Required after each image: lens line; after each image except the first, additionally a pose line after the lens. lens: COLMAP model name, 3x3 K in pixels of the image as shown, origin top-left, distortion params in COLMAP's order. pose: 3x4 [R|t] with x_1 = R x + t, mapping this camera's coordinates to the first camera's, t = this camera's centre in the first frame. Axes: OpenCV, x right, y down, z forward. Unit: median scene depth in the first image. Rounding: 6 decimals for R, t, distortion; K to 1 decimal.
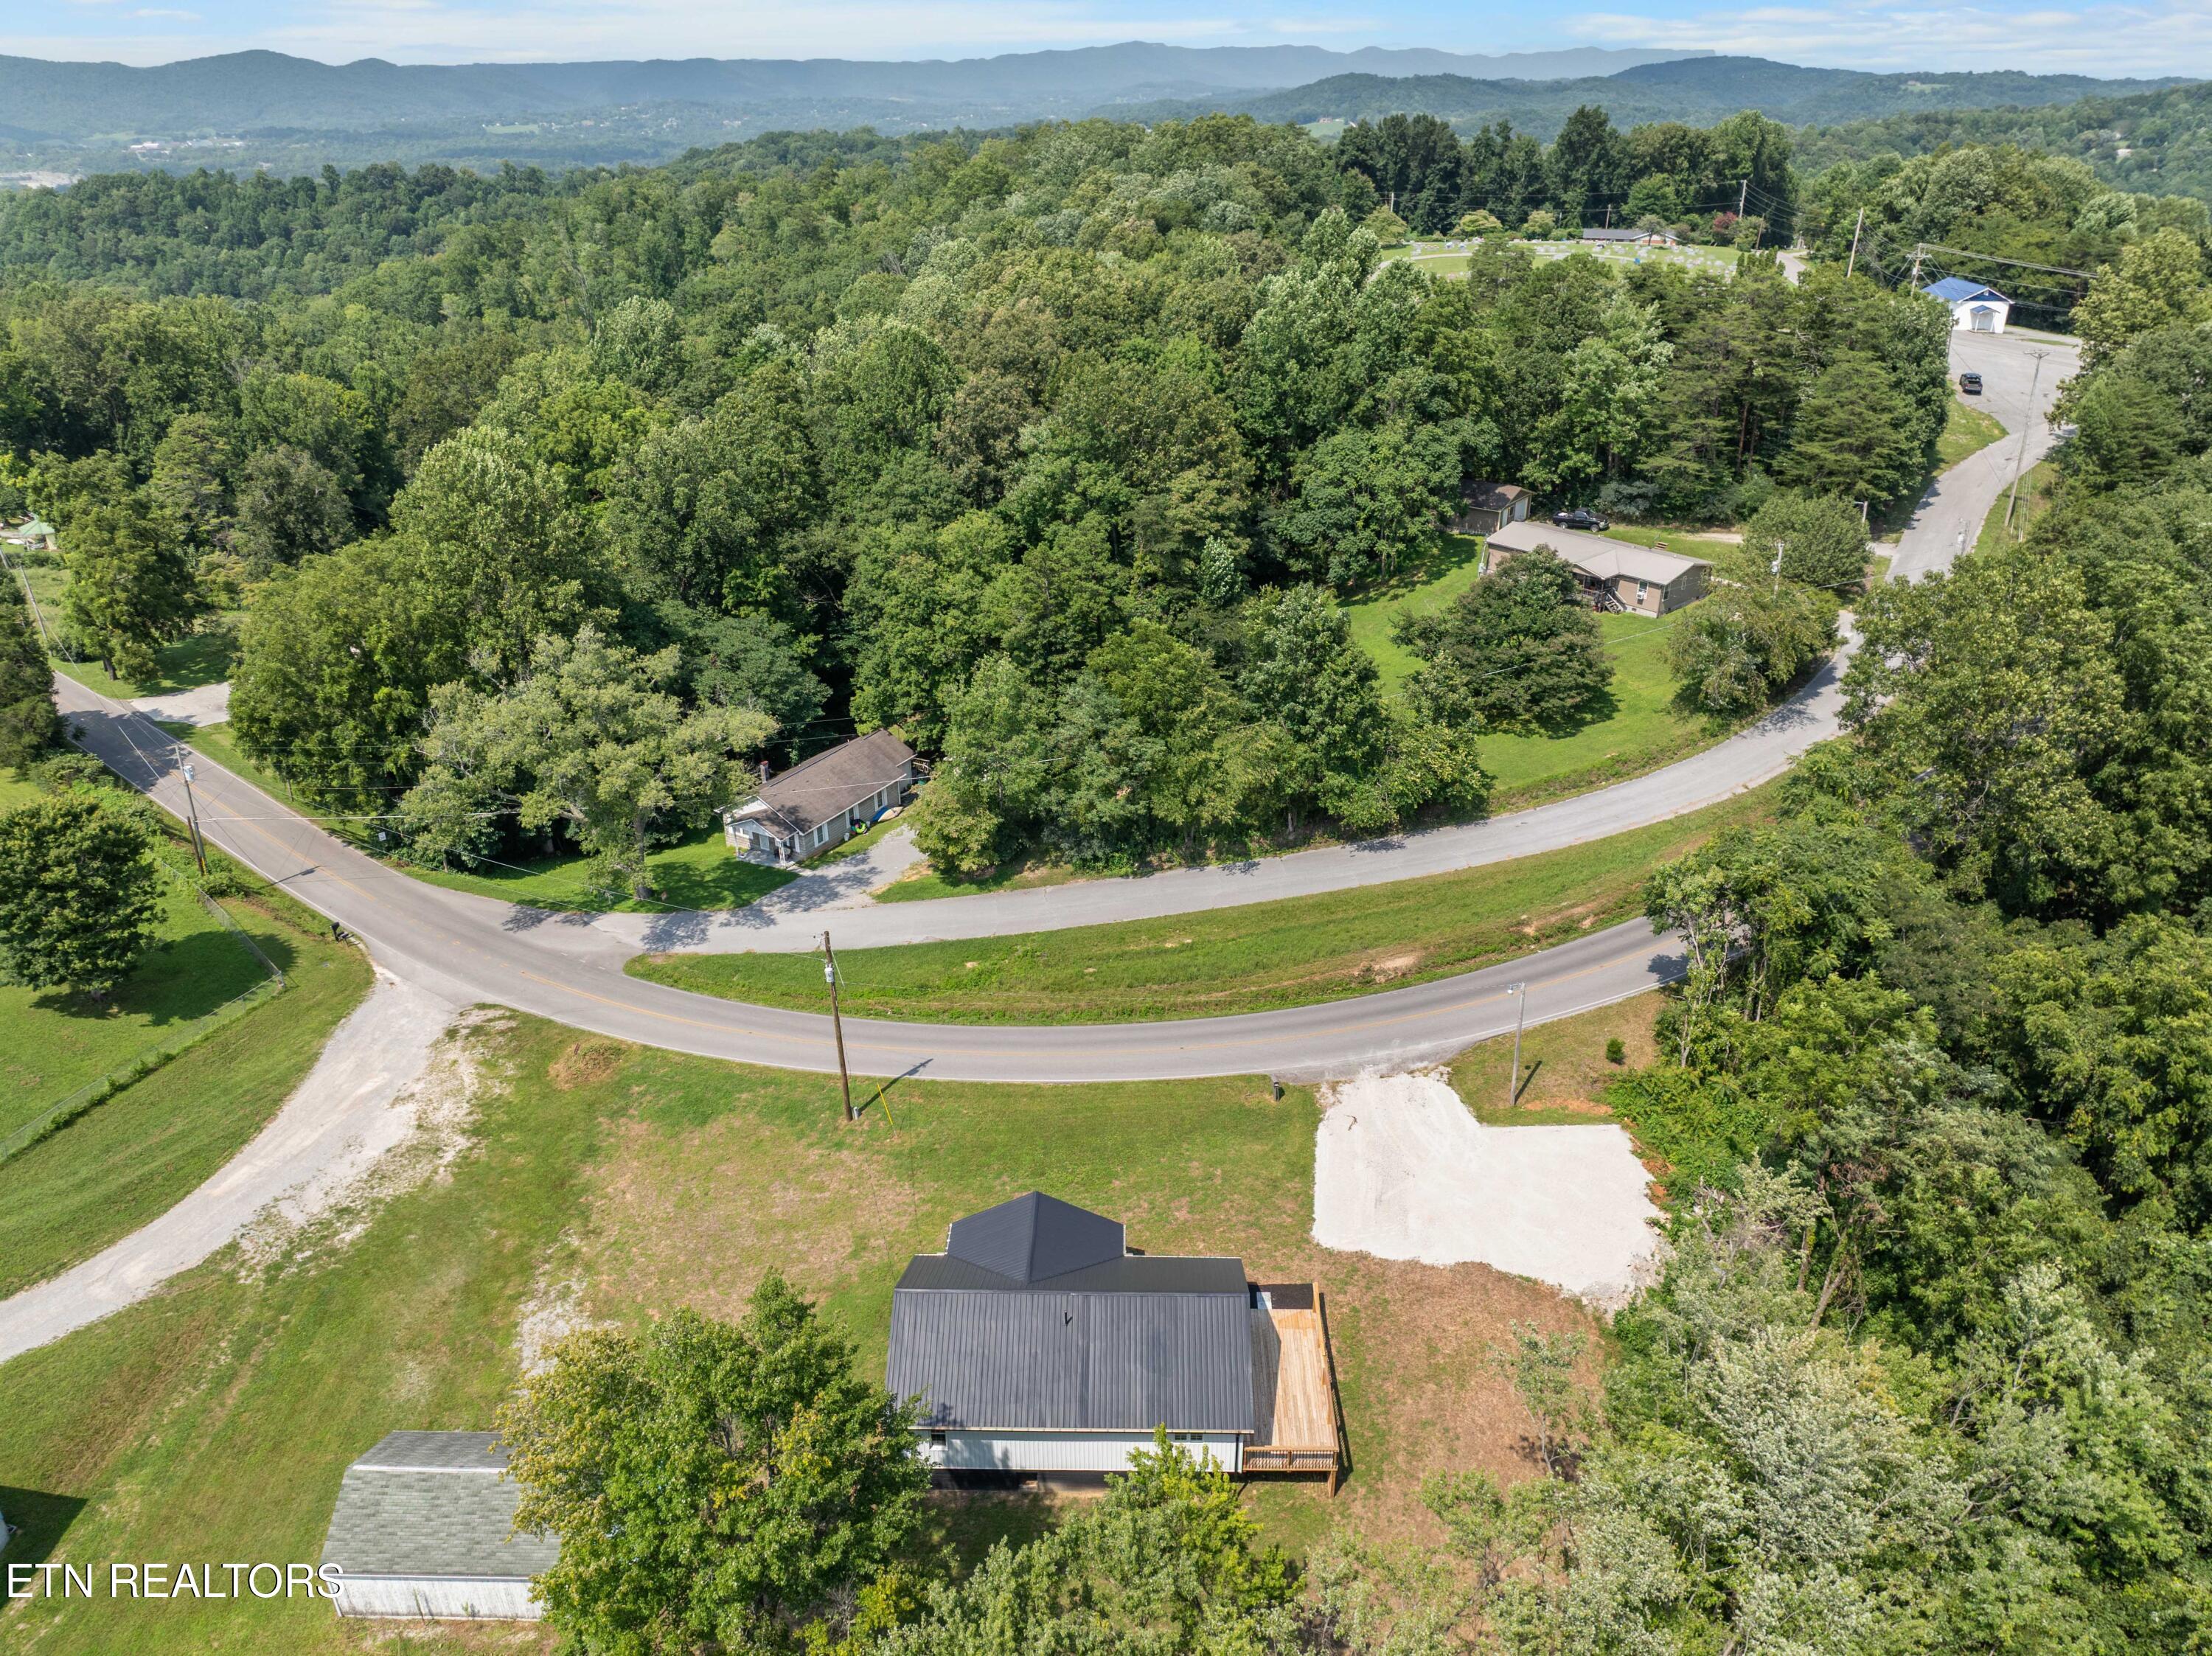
lens RADIAL K [[1560.7, 0, 1113.0], [0, 1560.7, 820.5], [0, 0, 1]] dist [-0.038823, 0.003270]
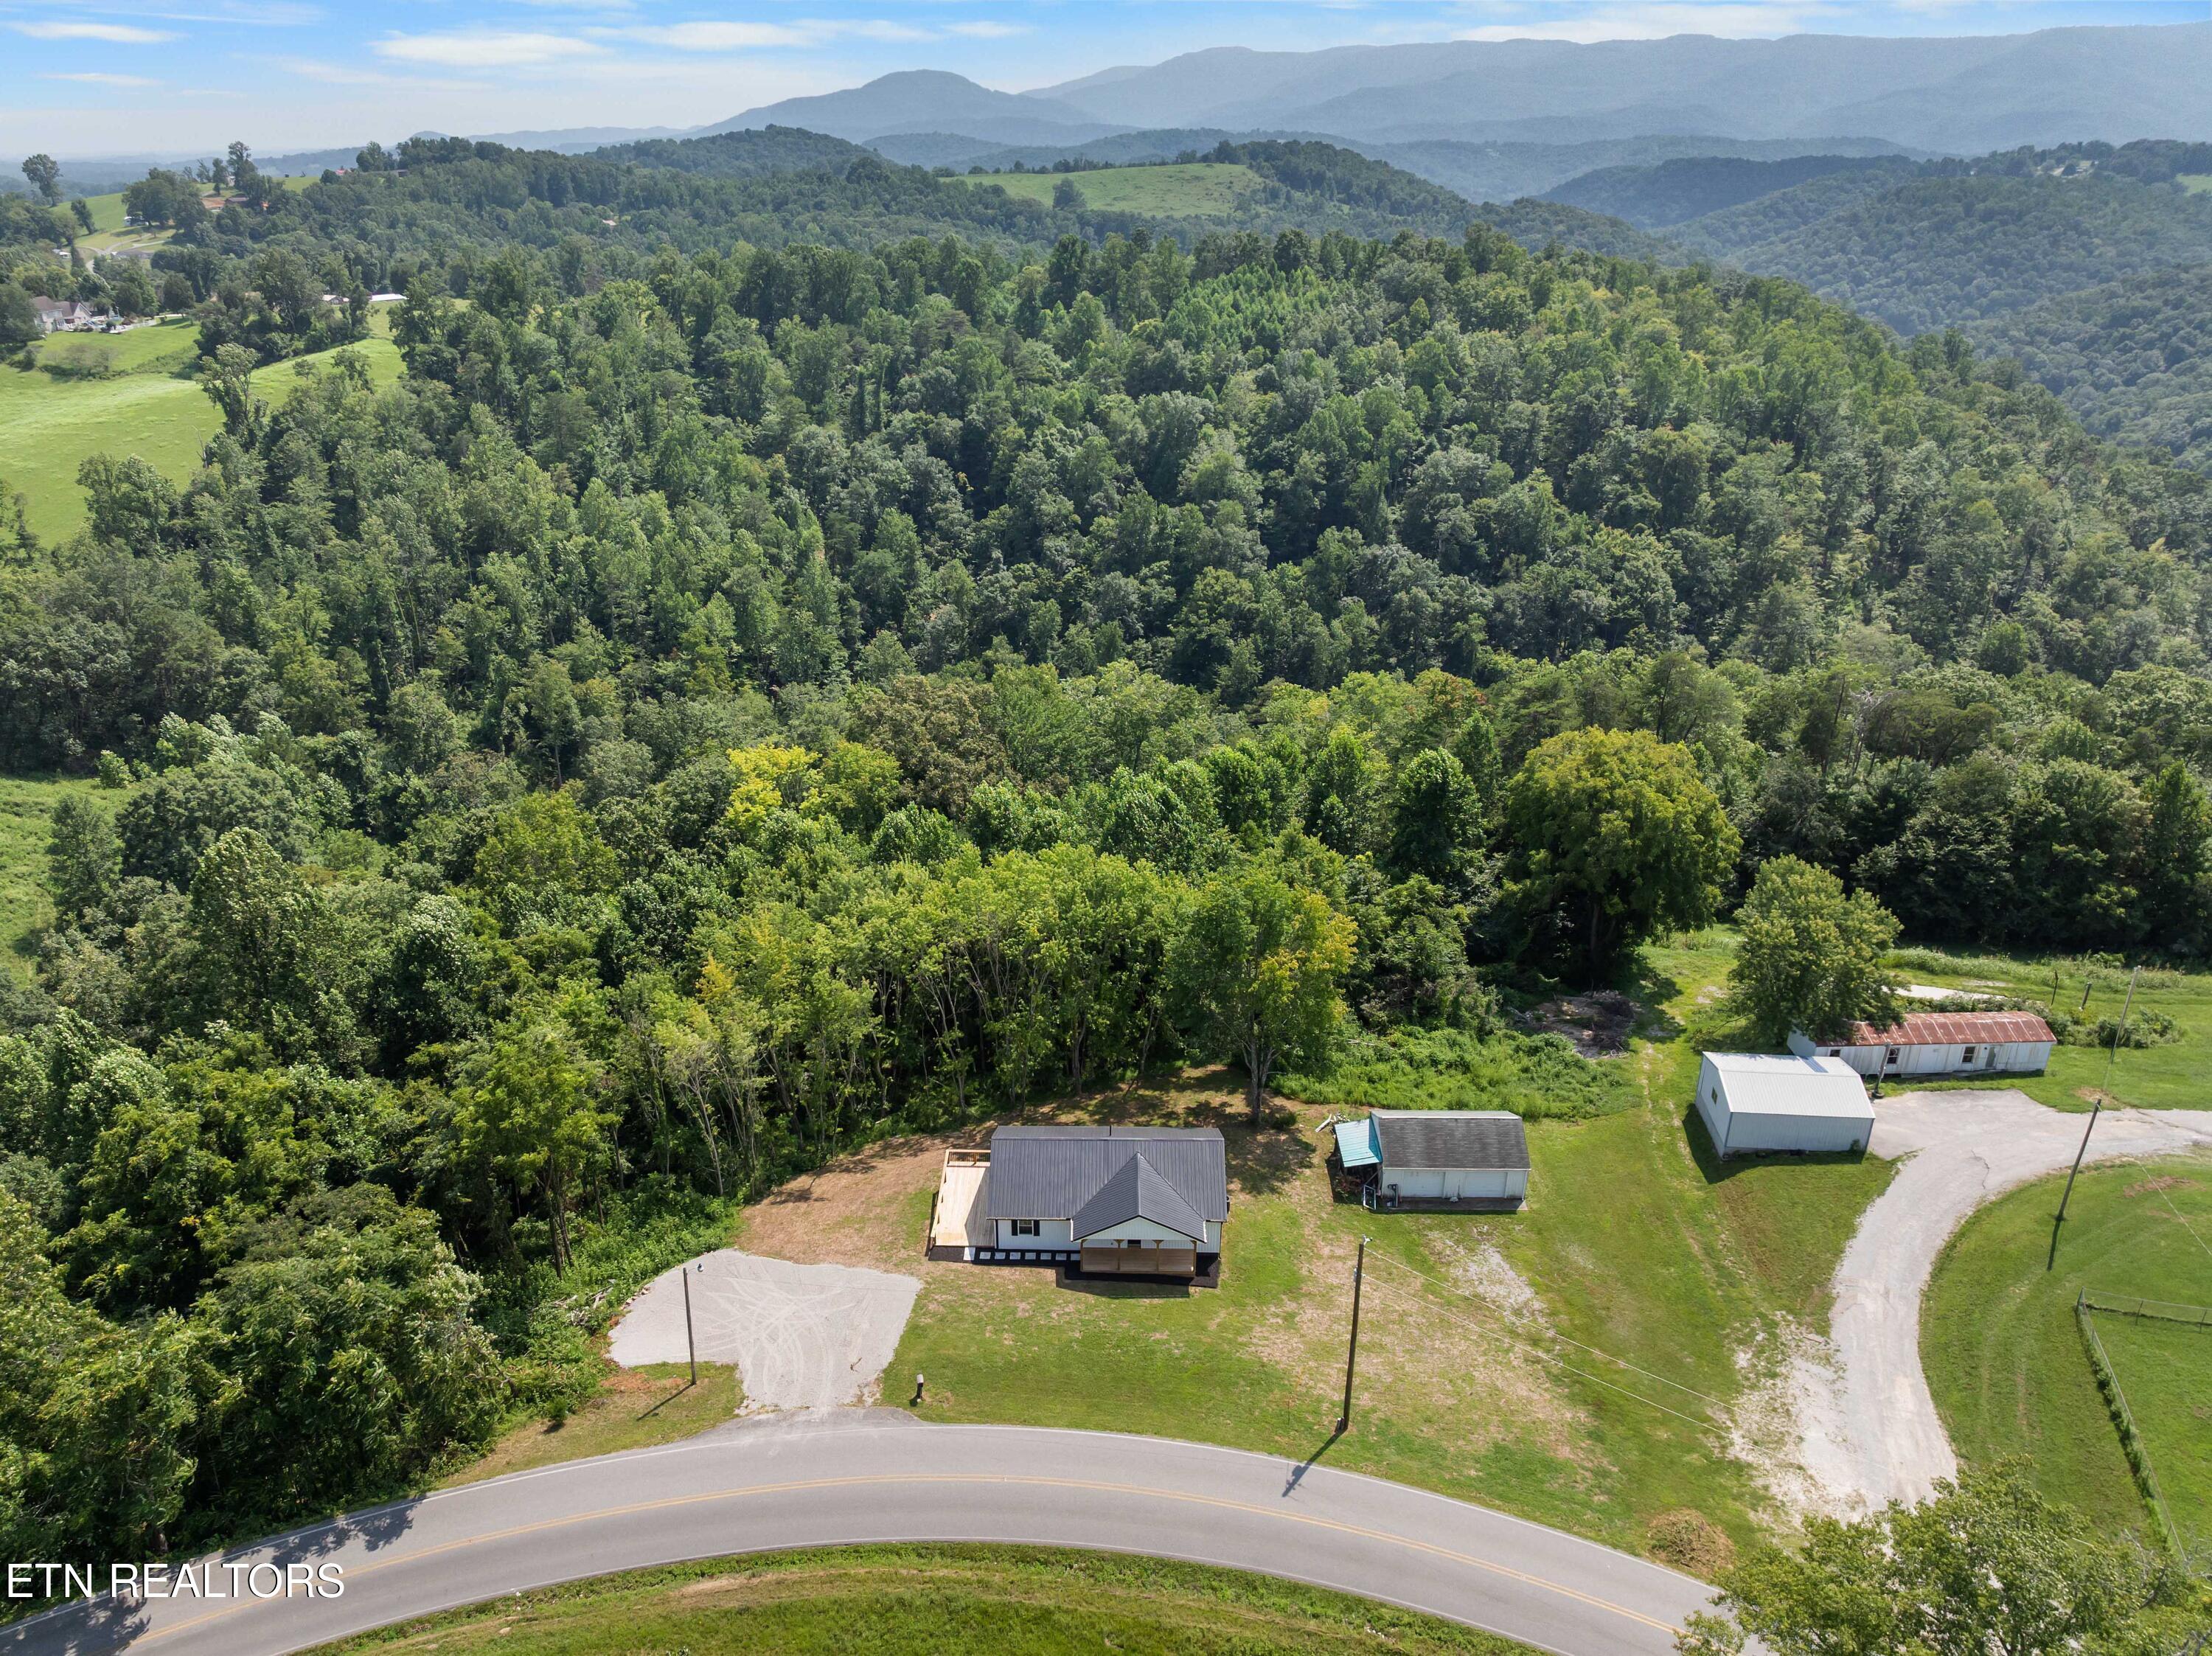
lens RADIAL K [[1635.2, 0, 1067.1], [0, 1635.2, 834.3], [0, 0, 1]] dist [-0.038304, 0.001468]
pose [[-0.999872, 0.007378, 0.014199, -0.009794], [0.015582, 0.650734, 0.759146, -0.926286], [-0.003639, 0.759270, -0.650766, 1.516632]]
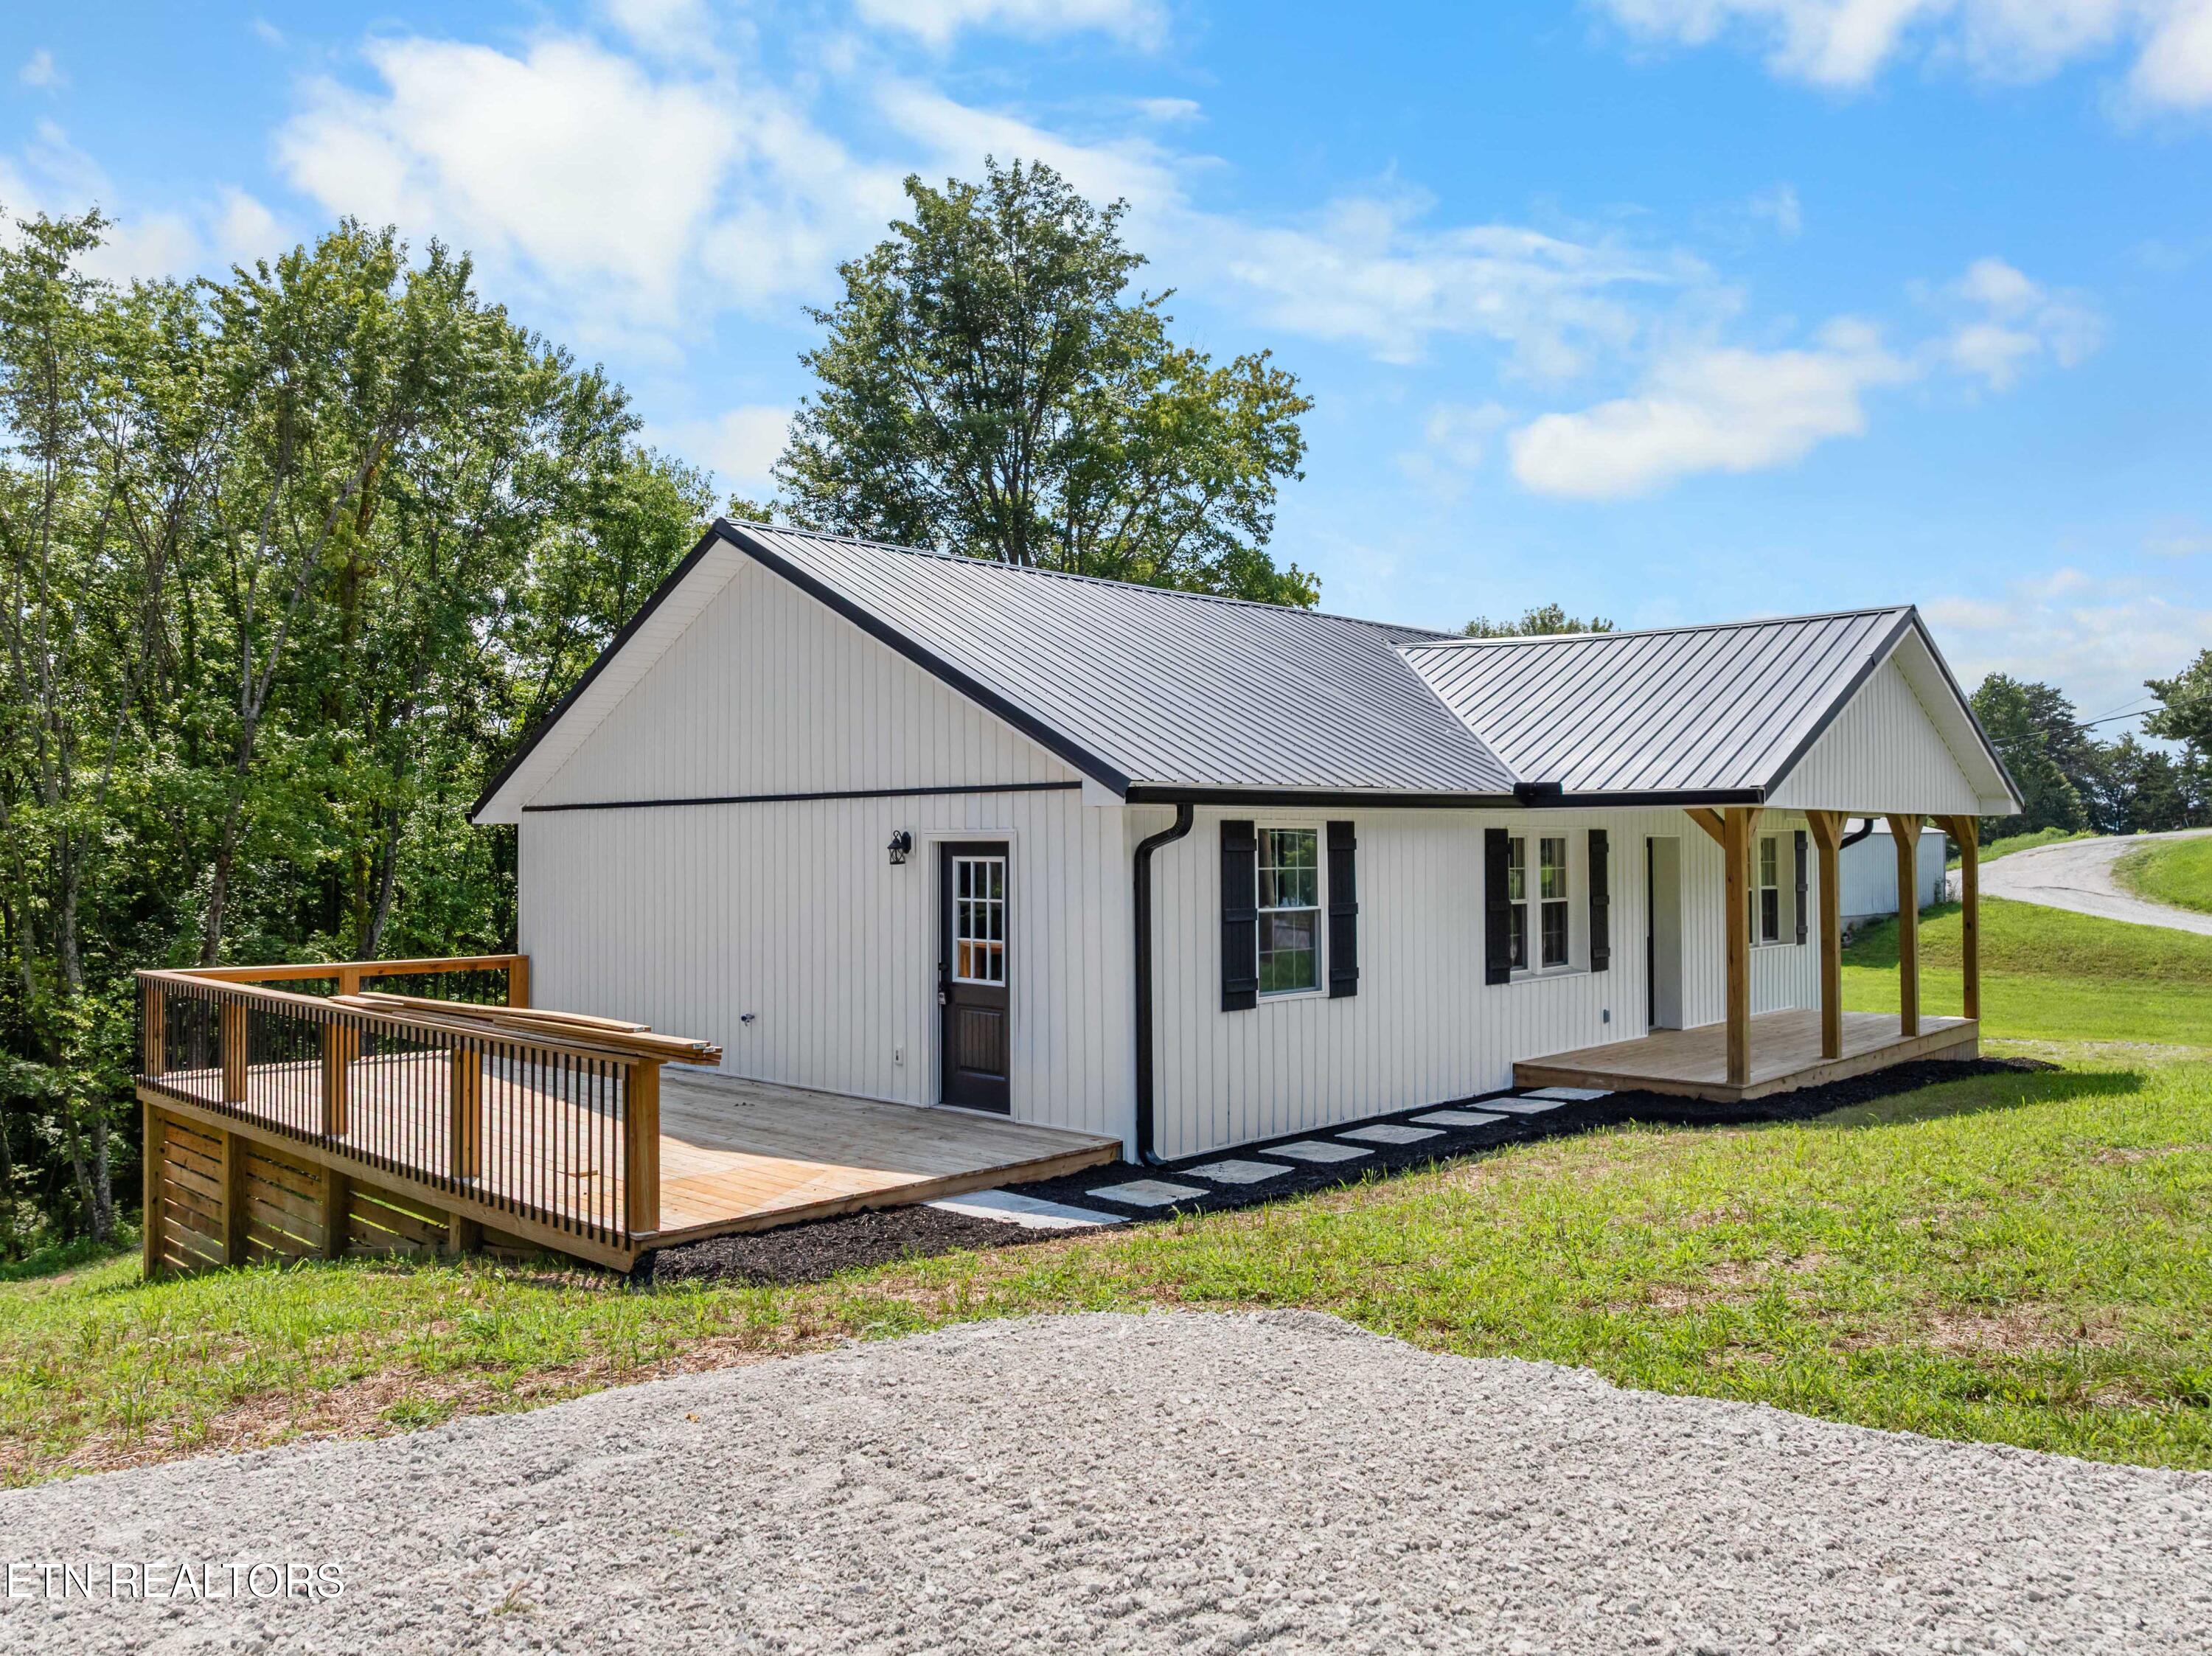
lens RADIAL K [[1661.9, 0, 1142.3], [0, 1661.9, 813.3], [0, 0, 1]] dist [-0.013816, 0.003874]
pose [[-0.658197, -0.009054, -0.752791, 0.183697], [-0.317731, 0.909852, 0.266862, 0.217636], [0.682513, 0.414833, -0.601739, 0.994085]]
